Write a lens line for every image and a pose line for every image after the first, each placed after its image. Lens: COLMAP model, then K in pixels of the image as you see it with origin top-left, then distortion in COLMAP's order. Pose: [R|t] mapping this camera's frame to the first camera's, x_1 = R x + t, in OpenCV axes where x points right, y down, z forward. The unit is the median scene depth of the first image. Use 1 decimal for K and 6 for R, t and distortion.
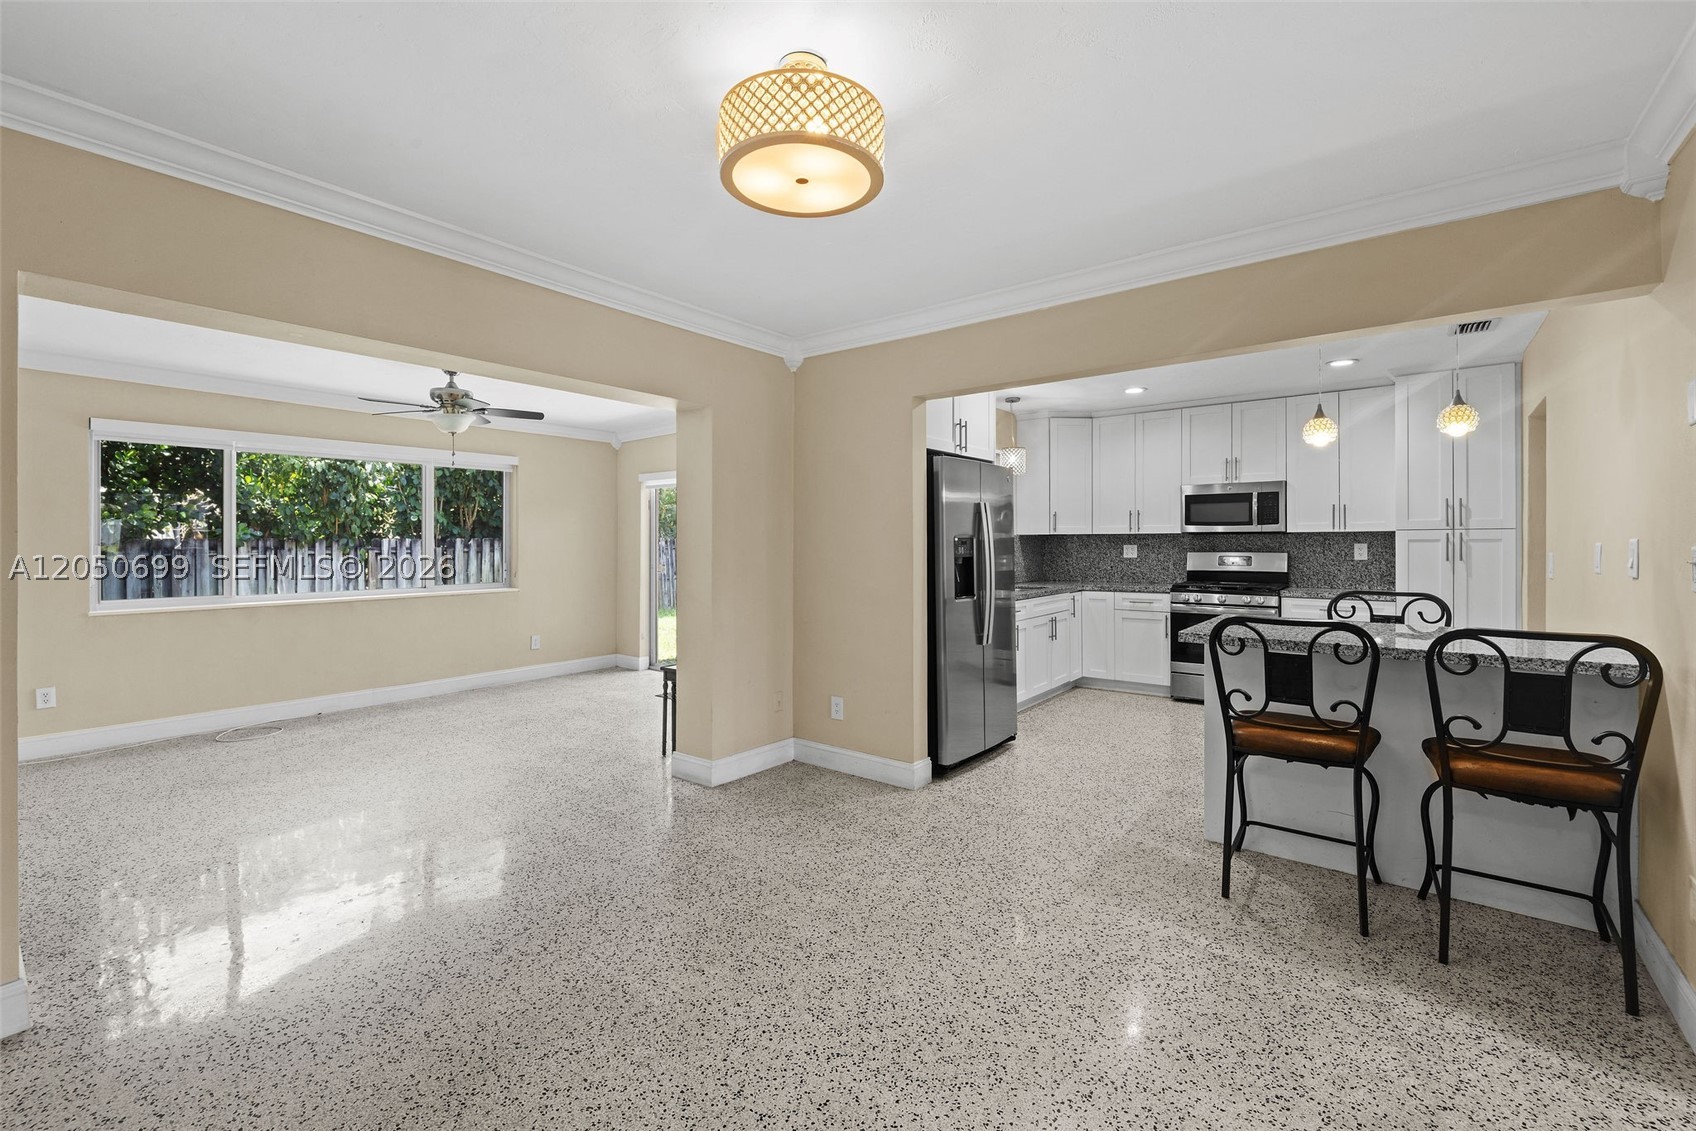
lens RADIAL K [[717.9, 0, 840.2], [0, 717.9, 546.1], [0, 0, 1]] dist [-0.000757, 0.000257]
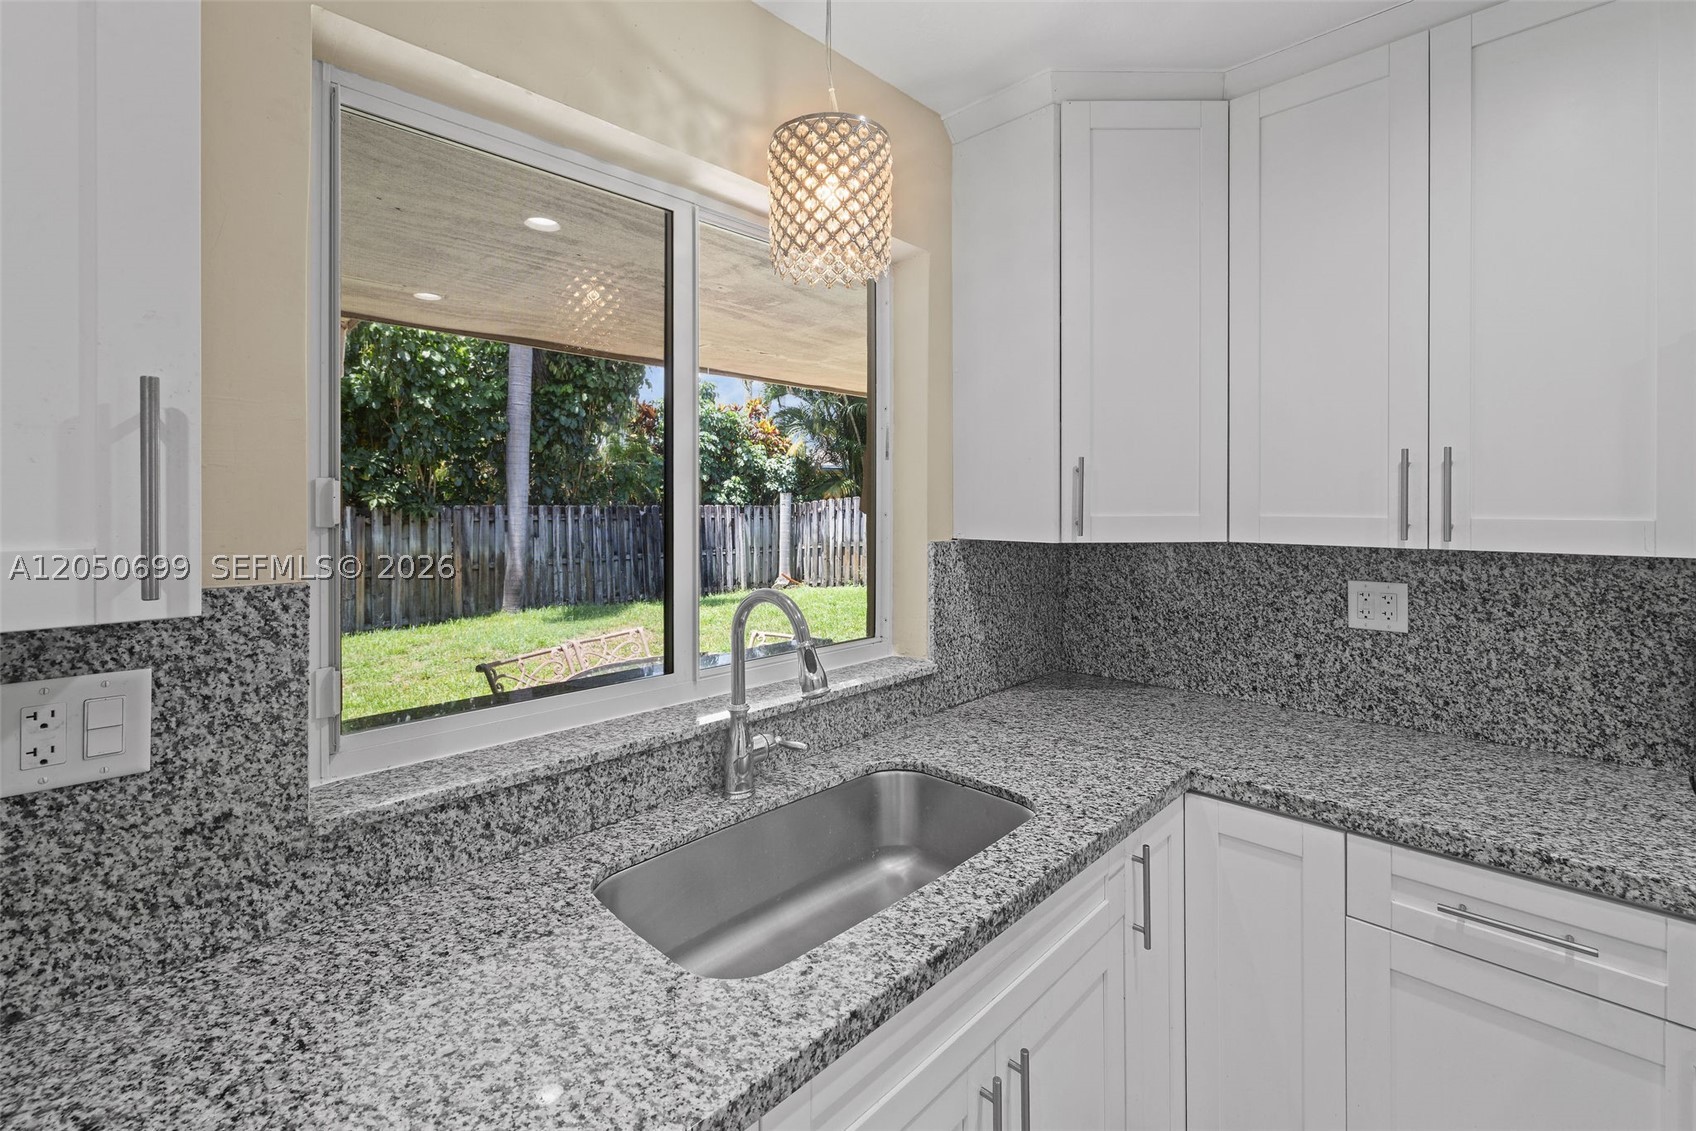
lens RADIAL K [[729.7, 0, 851.4], [0, 729.7, 501.9], [0, 0, 1]] dist [-0.000944, 0.000026]
pose [[0.993869, 0.001276, -0.110558, 0.282639], [-0.001799, 0.999988, -0.004628, -0.034699], [0.110551, 0.004799, 0.993859, 0.834179]]
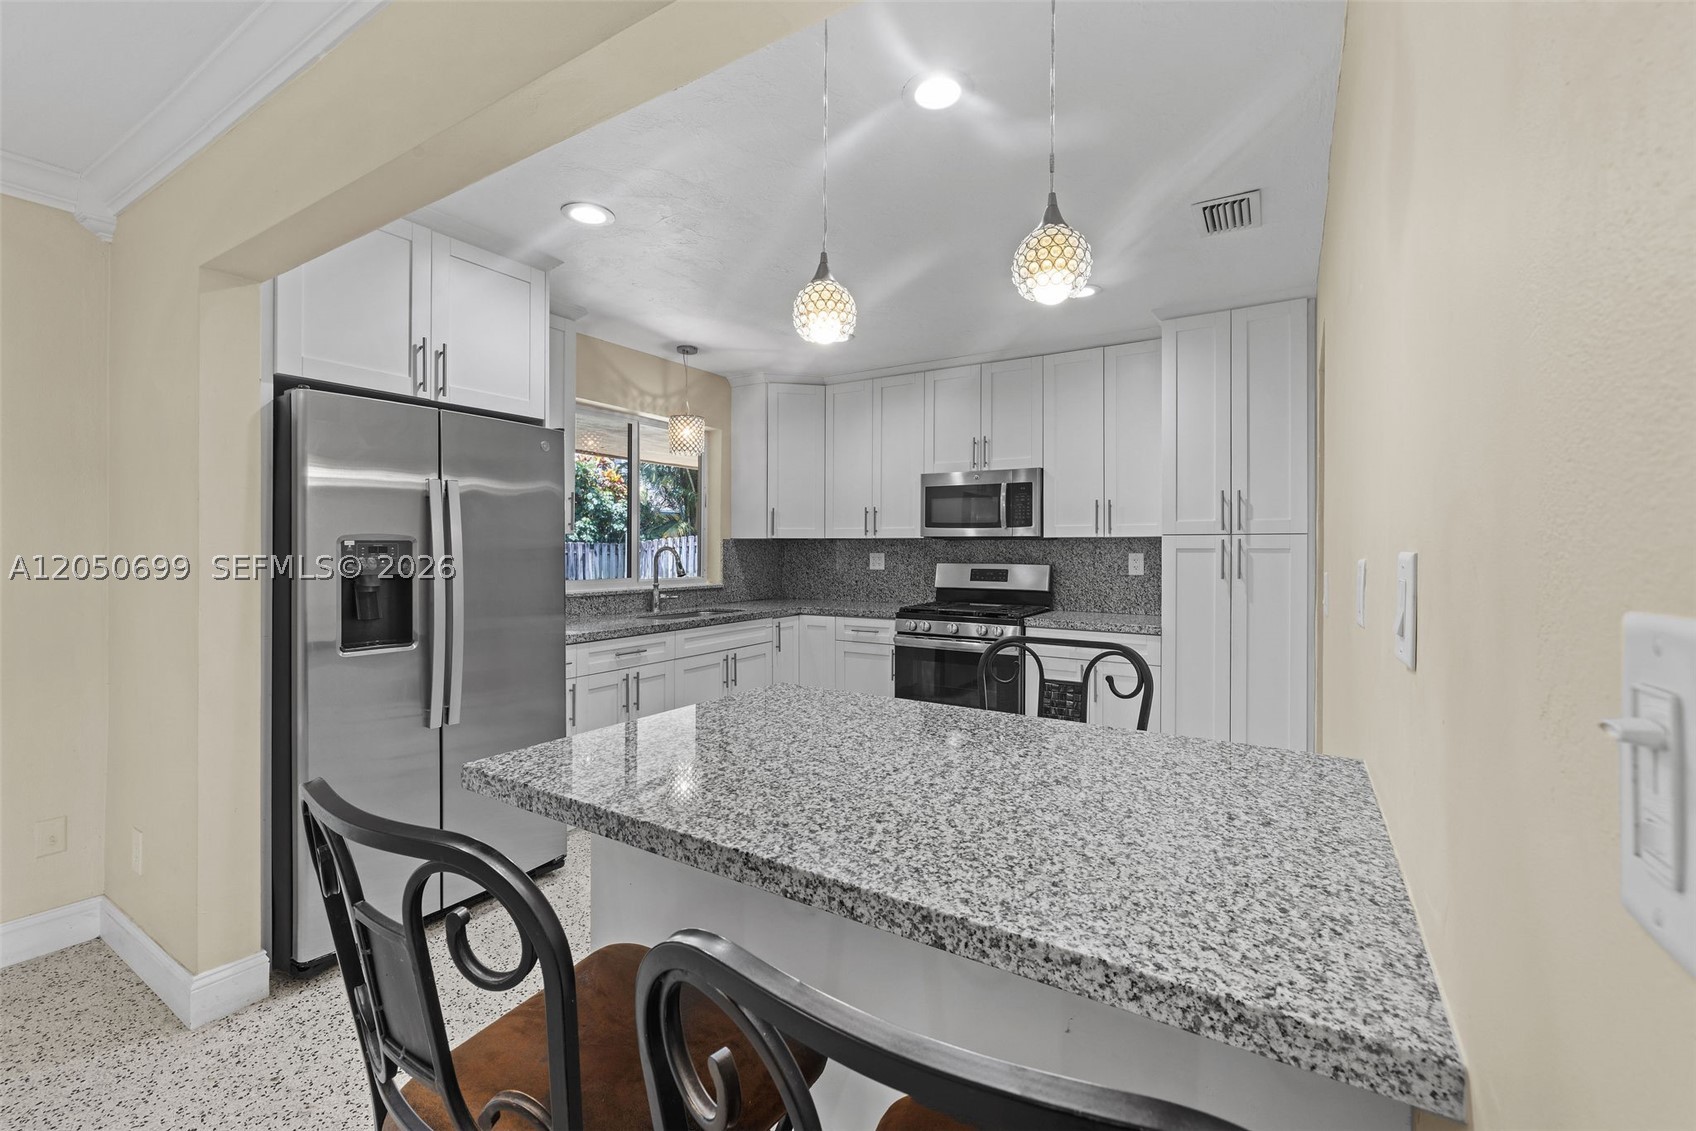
lens RADIAL K [[712.4, 0, 846.4], [0, 712.4, 546.4], [0, 0, 1]] dist [-0.000722, -0.000020]
pose [[0.993747, 0.007010, 0.111438, 0.336072], [-0.006253, 0.999955, -0.007136, -0.003554], [-0.111483, 0.006395, 0.993746, 0.289480]]
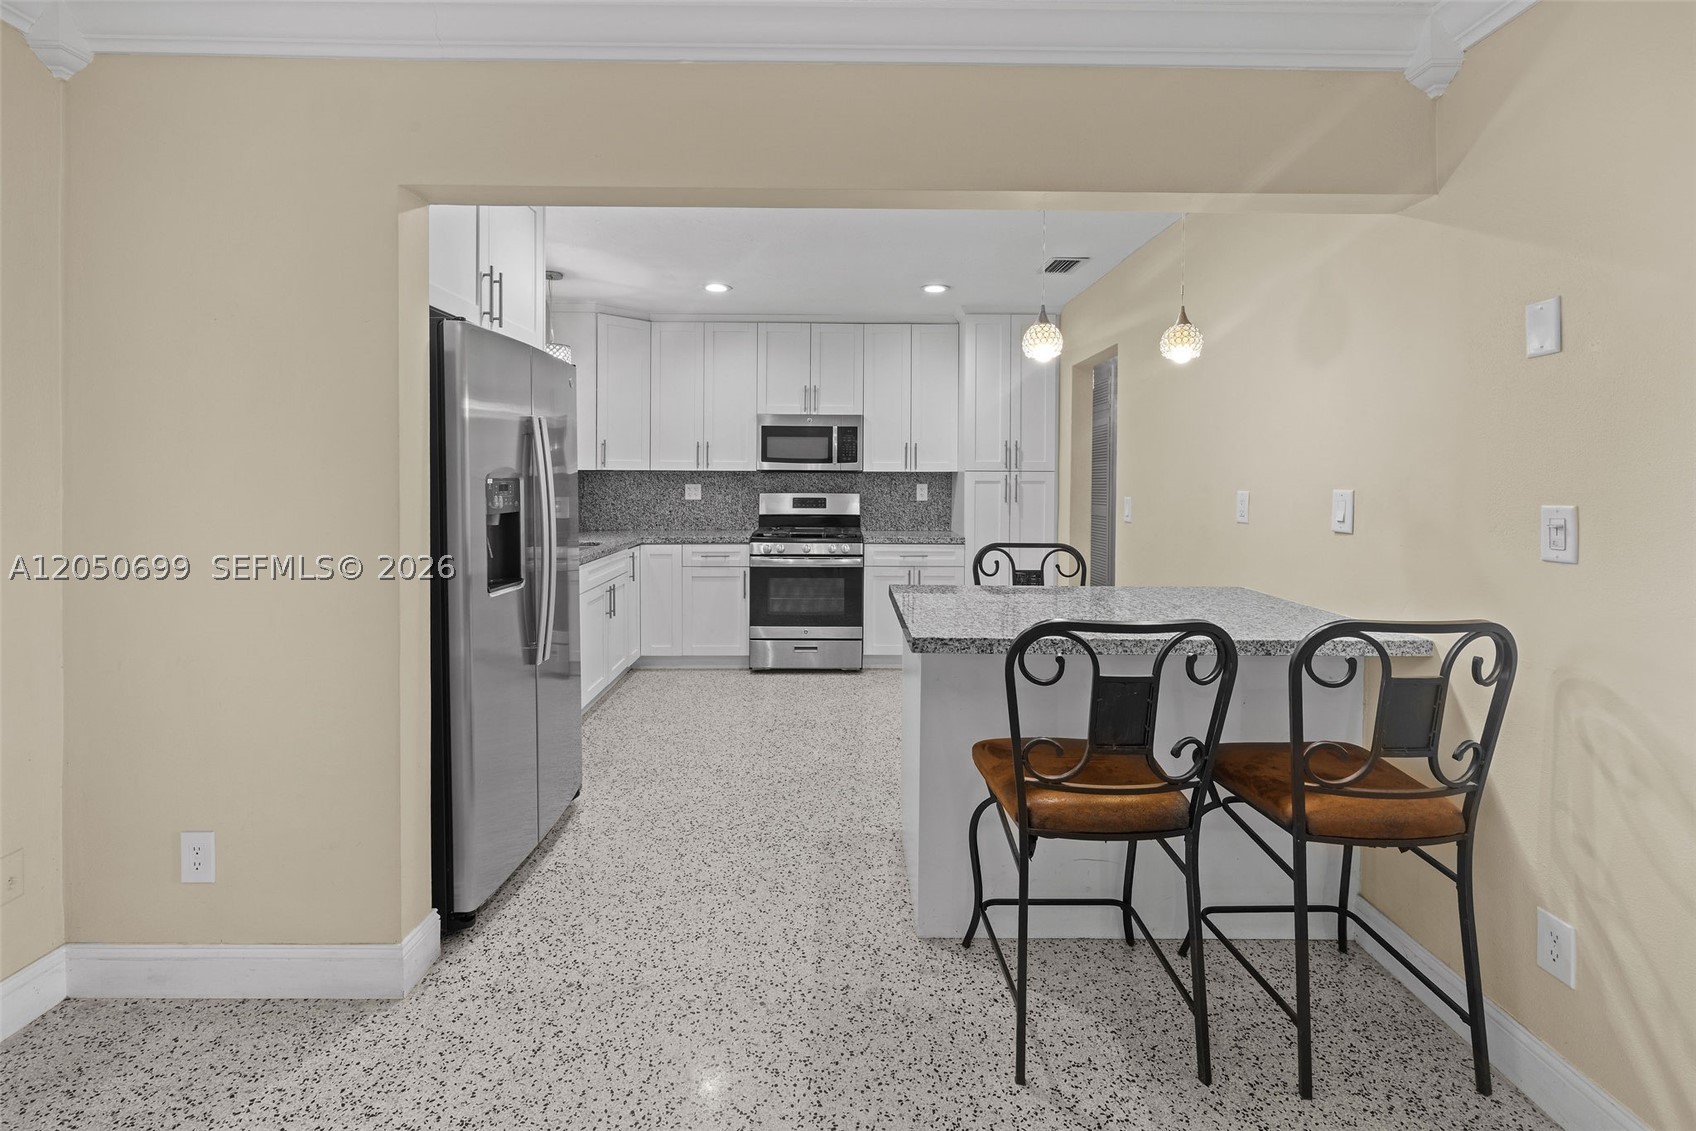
lens RADIAL K [[736.3, 0, 847.0], [0, 736.3, 485.8], [0, 0, 1]] dist [-0.000675, -0.000482]
pose [[0.776718, -0.000750, 0.629848, 0.015298], [-0.004921, 0.999962, 0.007258, -0.007703], [-0.629829, -0.008737, 0.776684, 0.282333]]
